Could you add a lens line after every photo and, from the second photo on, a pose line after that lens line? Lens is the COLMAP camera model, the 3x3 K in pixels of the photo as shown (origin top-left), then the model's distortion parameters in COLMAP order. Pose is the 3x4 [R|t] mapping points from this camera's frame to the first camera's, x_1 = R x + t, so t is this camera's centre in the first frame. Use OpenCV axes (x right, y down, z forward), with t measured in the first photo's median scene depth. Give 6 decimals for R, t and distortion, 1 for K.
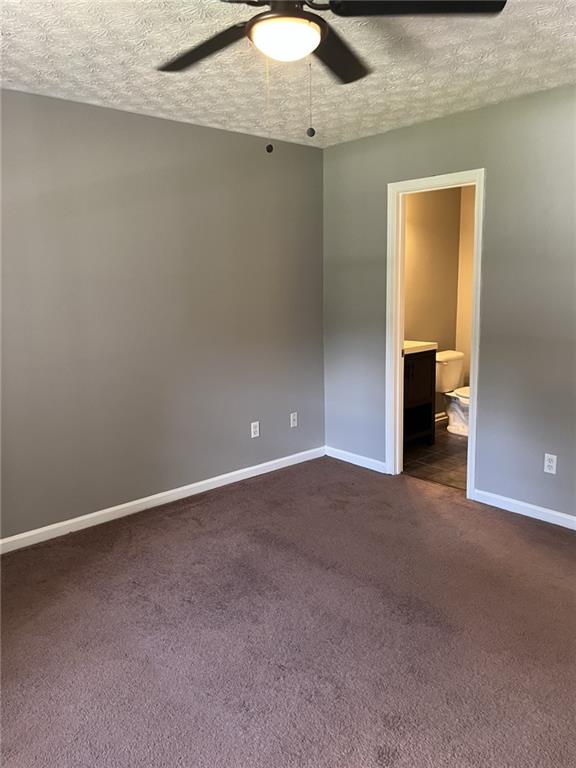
lens RADIAL K [[580.9, 0, 289.4], [0, 580.9, 390.1], [0, 0, 1]] dist [0.021531, -0.010934]
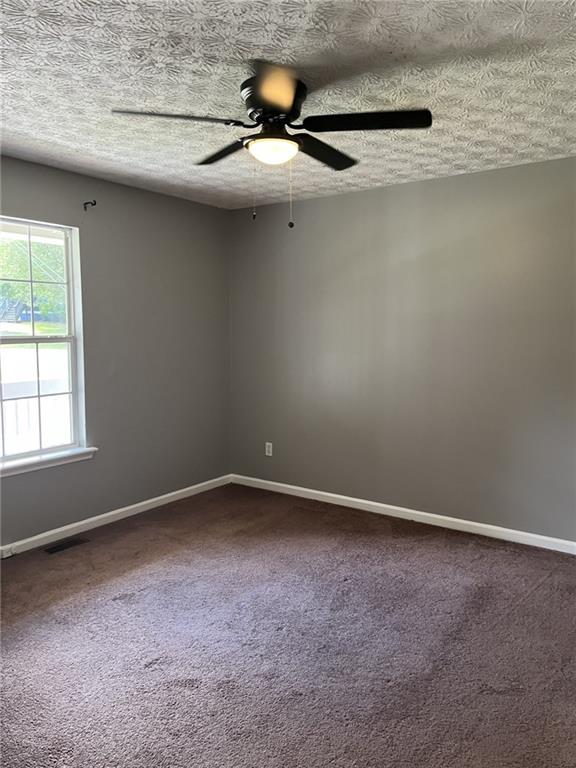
lens RADIAL K [[580.9, 0, 289.4], [0, 580.9, 390.1], [0, 0, 1]] dist [0.021531, -0.010934]
pose [[0.215537, 0.135887, -0.966995, 0.910323], [-0.192927, 0.976676, 0.094245, -0.112099], [0.957247, 0.166247, 0.236726, 0.528772]]
